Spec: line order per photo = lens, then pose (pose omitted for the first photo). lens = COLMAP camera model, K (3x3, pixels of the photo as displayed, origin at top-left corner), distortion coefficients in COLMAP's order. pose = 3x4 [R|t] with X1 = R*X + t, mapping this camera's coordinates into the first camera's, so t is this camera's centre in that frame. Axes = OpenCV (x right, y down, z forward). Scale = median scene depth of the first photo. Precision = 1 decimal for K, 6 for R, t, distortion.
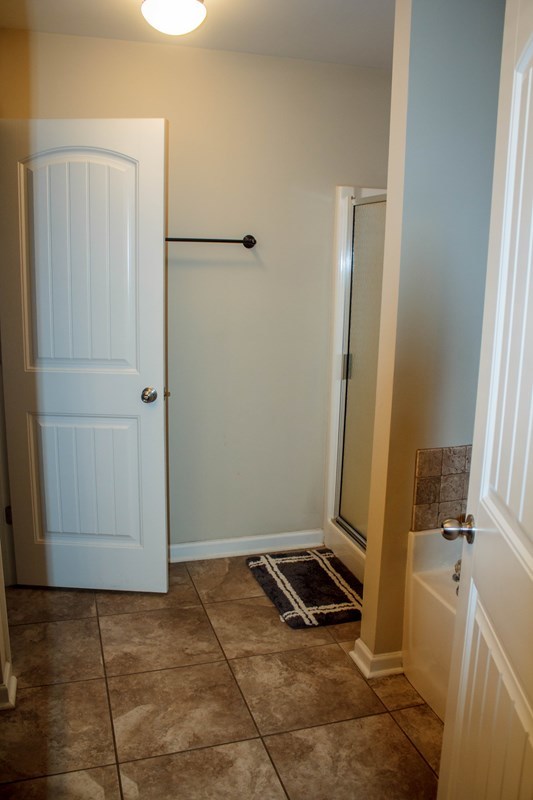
lens RADIAL K [[672.3, 0, 266.5], [0, 672.3, 400.0], [0, 0, 1]] dist [-0.186497, 0.128046]
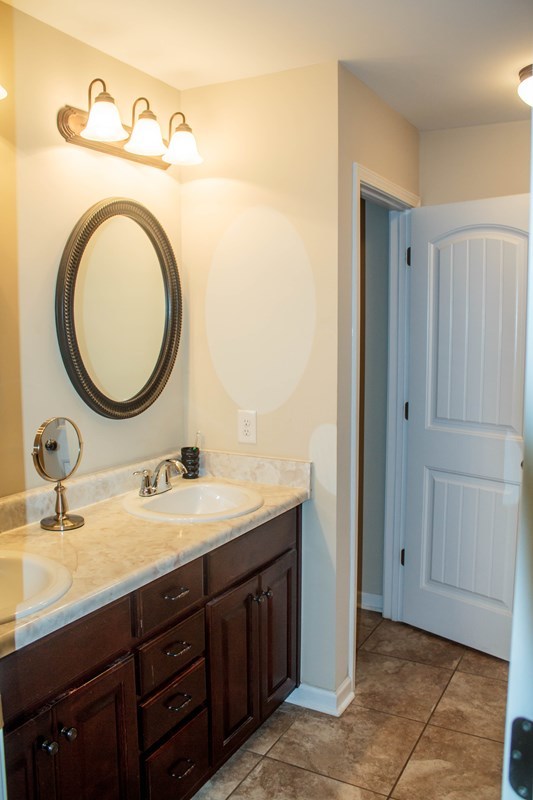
lens RADIAL K [[672.3, 0, 266.5], [0, 672.3, 400.0], [0, 0, 1]] dist [-0.186497, 0.128046]
pose [[0.680573, 0.053284, -0.730740, 0.299310], [-0.129556, 0.990388, -0.048445, -0.003091], [0.721135, 0.127642, 0.680934, 0.044148]]
